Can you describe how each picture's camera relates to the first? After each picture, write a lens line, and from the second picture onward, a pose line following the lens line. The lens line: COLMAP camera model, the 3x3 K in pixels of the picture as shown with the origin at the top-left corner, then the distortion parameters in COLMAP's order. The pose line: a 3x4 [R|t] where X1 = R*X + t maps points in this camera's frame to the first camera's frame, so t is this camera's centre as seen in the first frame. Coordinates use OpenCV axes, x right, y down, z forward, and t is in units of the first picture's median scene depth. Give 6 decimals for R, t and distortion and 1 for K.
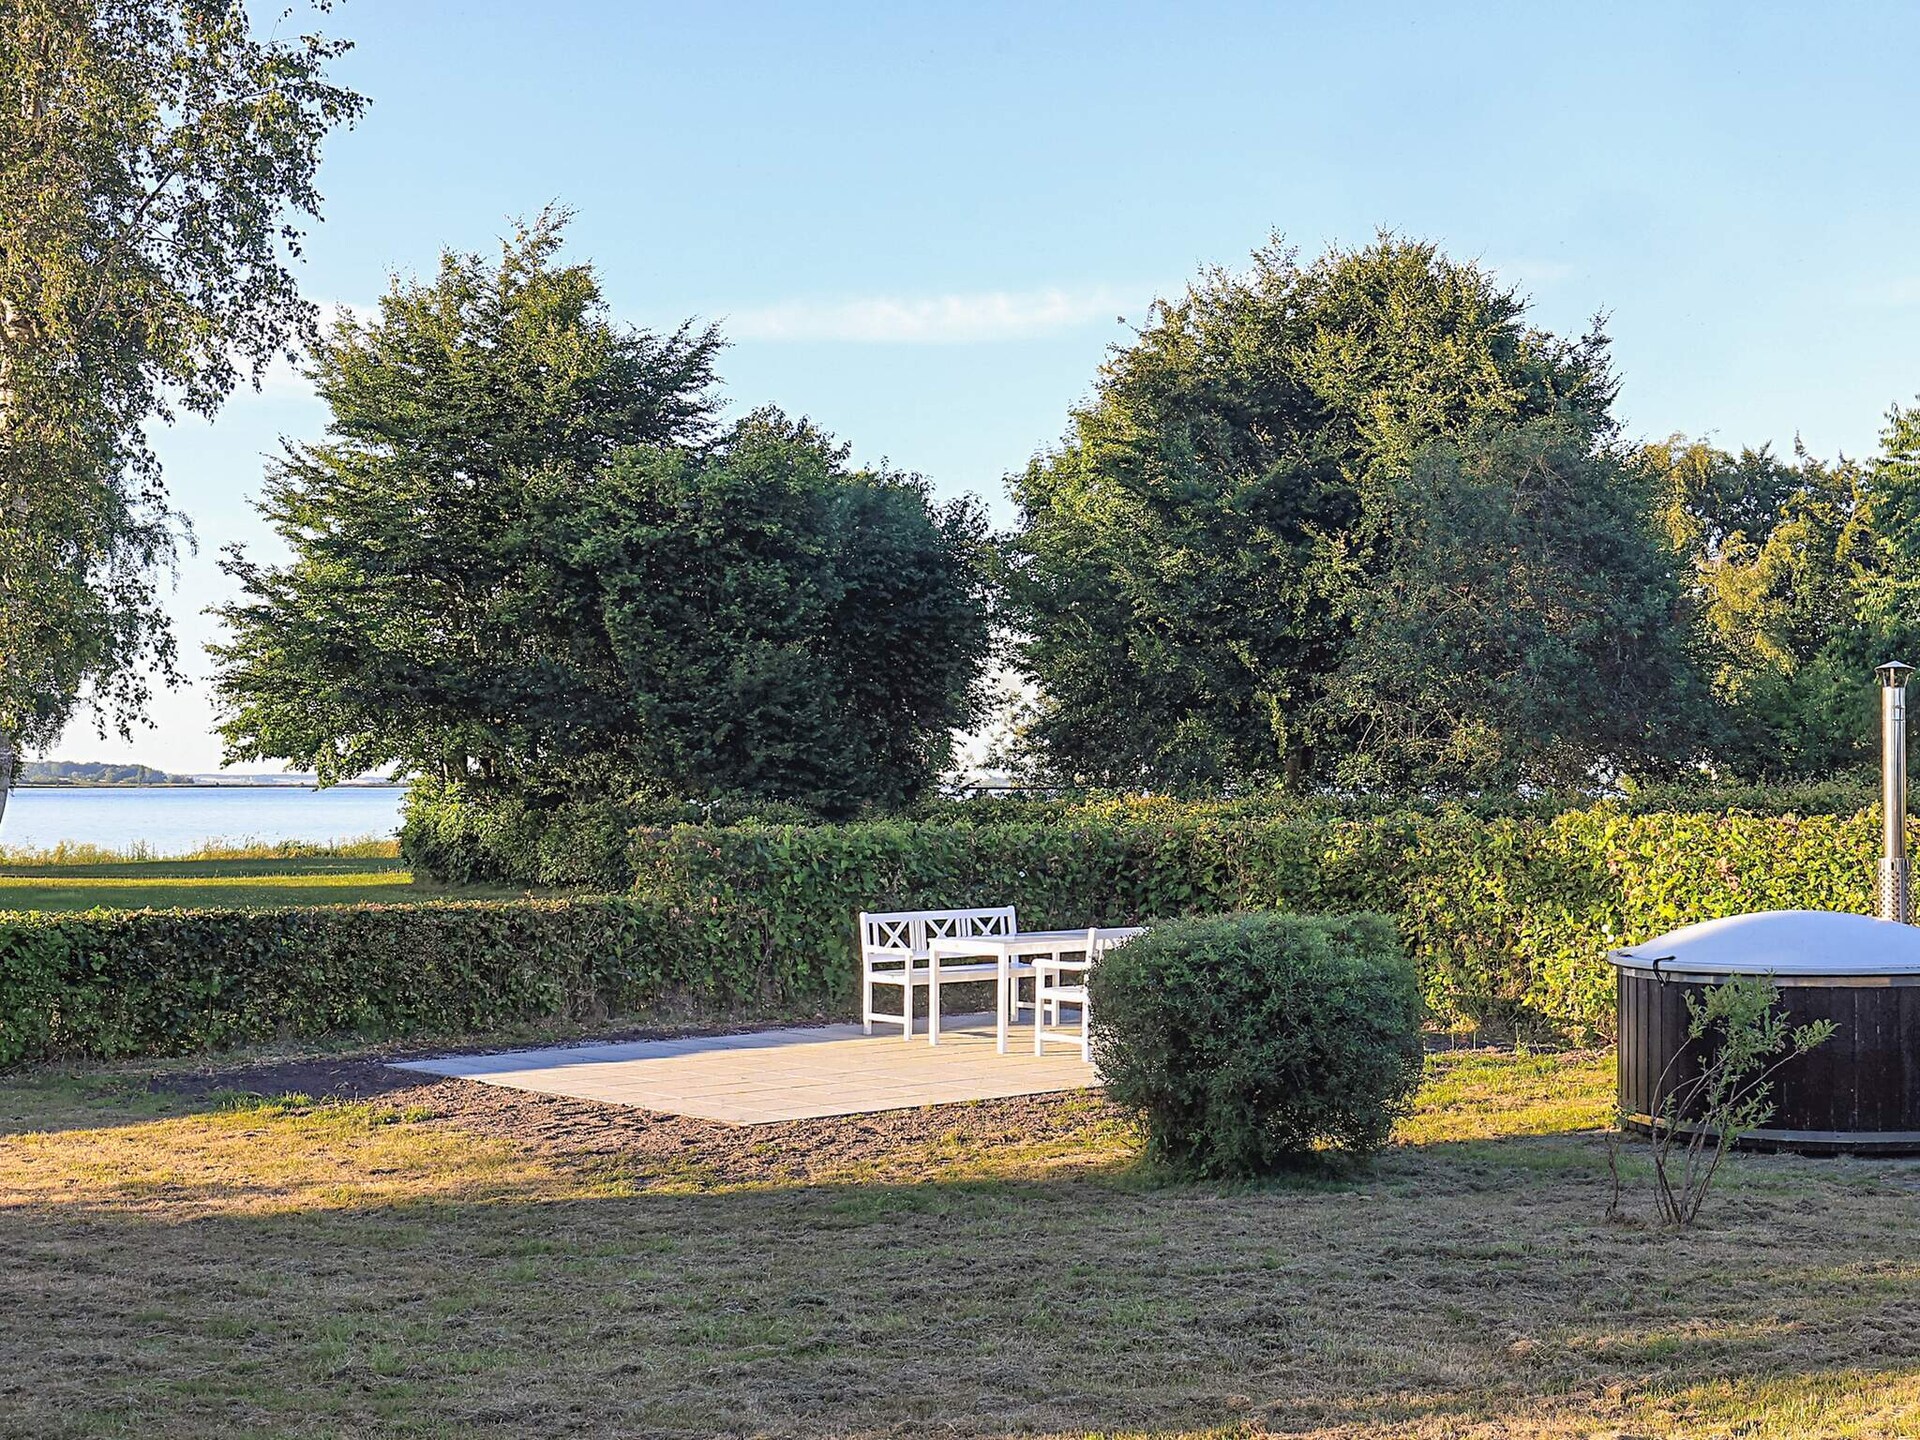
lens RADIAL K [[2607.7, 0, 1132.9], [0, 2607.7, 672.5], [0, 0, 1]] dist [0.036532, -0.010379]
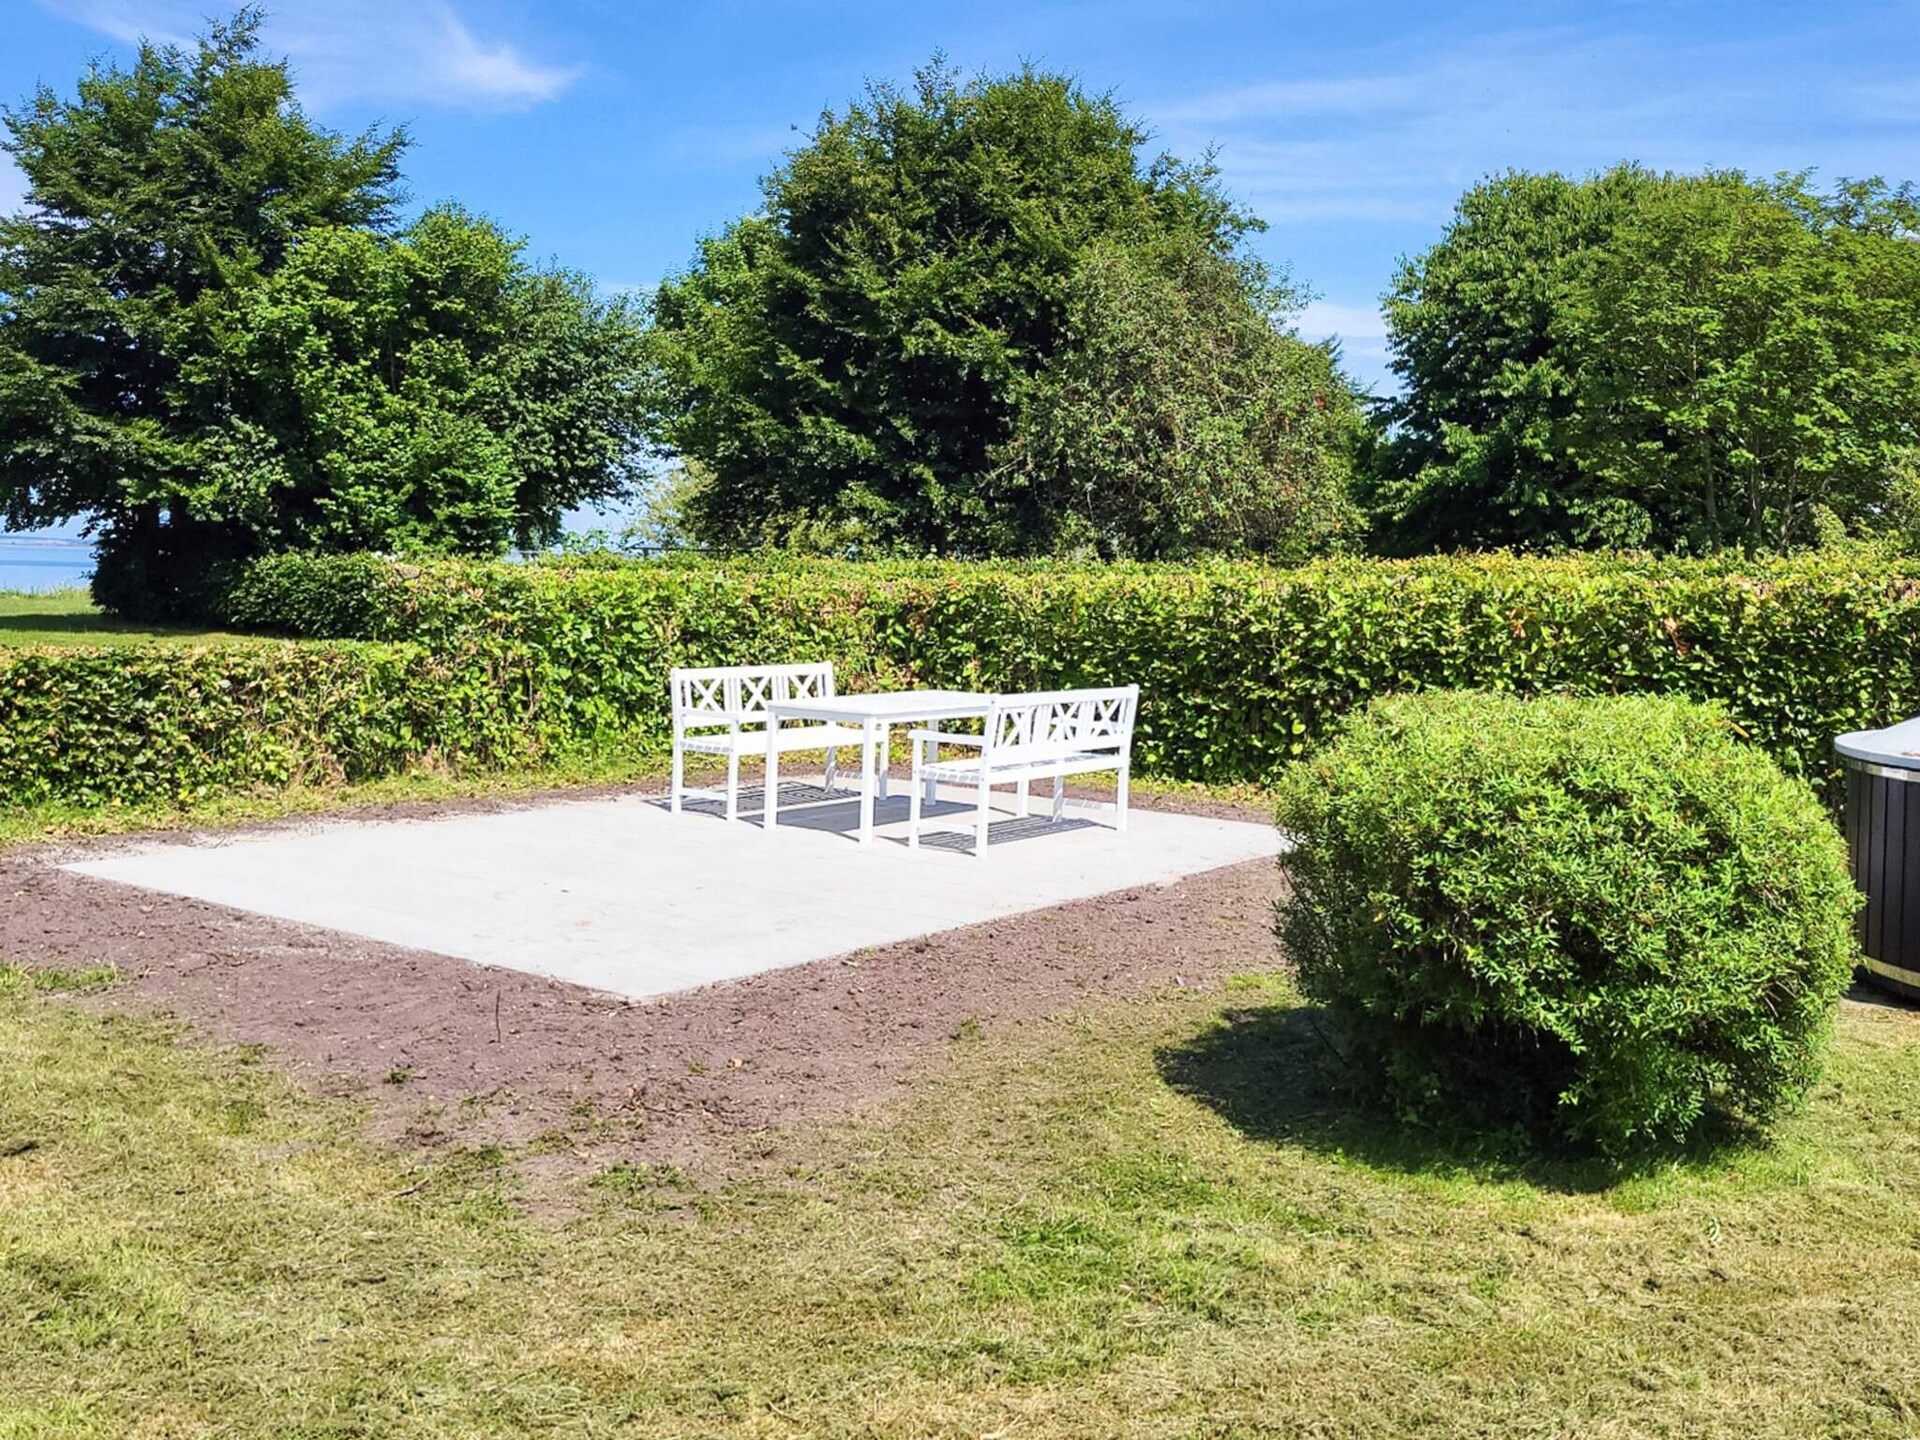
lens RADIAL K [[1871.7, 0, 957.4], [0, 1871.7, 568.2], [0, 0, 1]] dist [0.003314, 0.097429]
pose [[0.987623, 0.025437, 0.154770, -0.053579], [-0.032276, 0.998603, 0.041835, 0.016034], [-0.153490, -0.046313, 0.987064, 0.197721]]
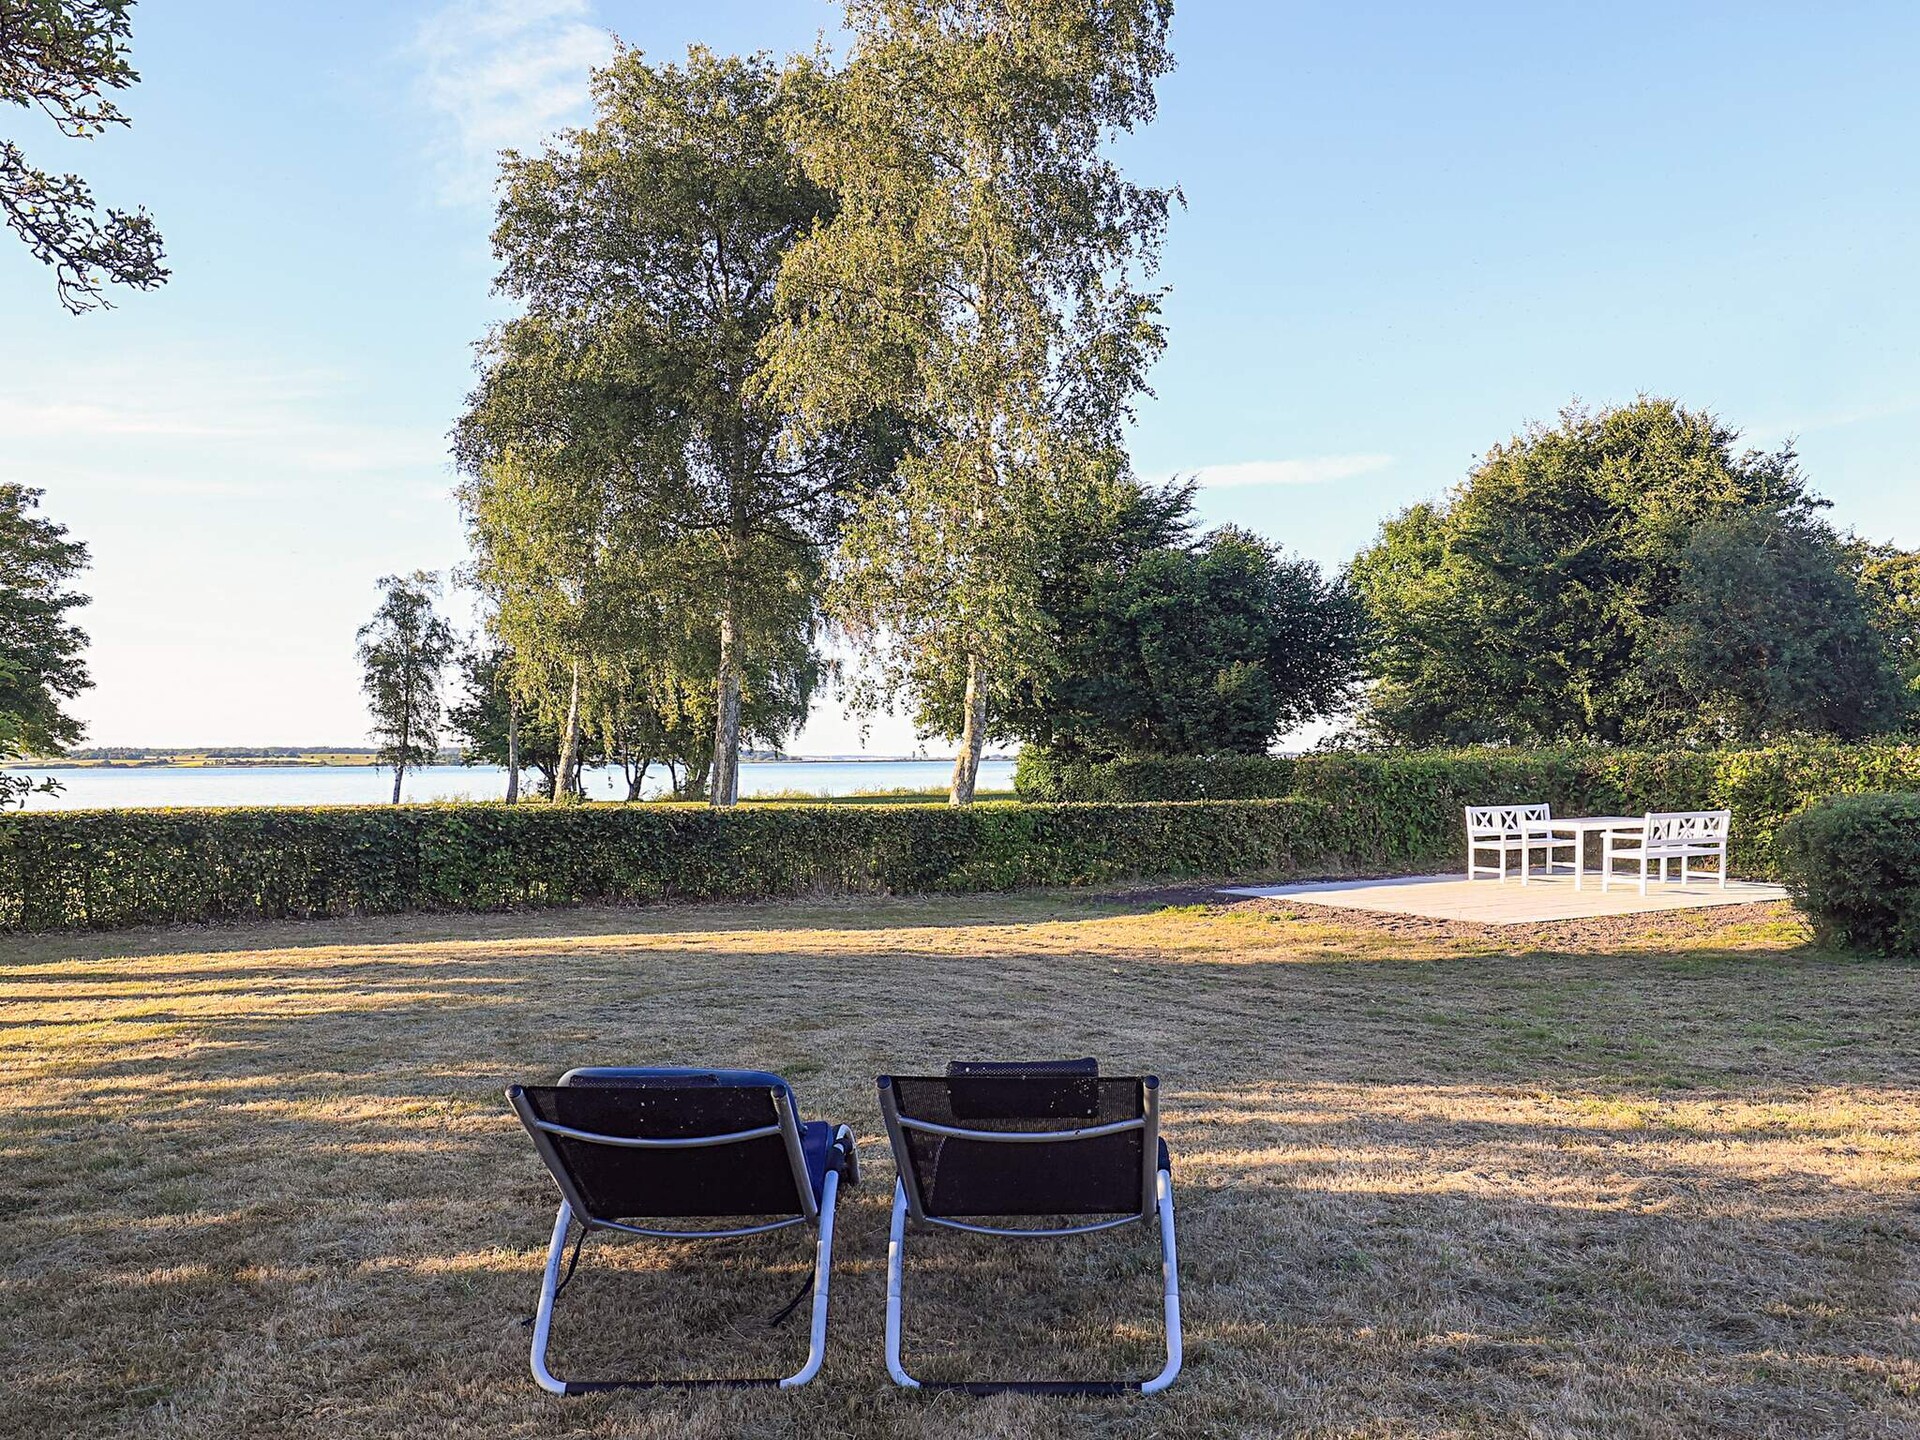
lens RADIAL K [[1514.5, 0, 965.5], [0, 1514.5, 782.6], [0, 0, 1]] dist [-0.006787, -0.001861]
pose [[0.974083, -0.004928, -0.226139, -0.098048], [0.018030, 0.998273, 0.055908, 0.008901], [0.225473, -0.058537, 0.972489, -0.000661]]
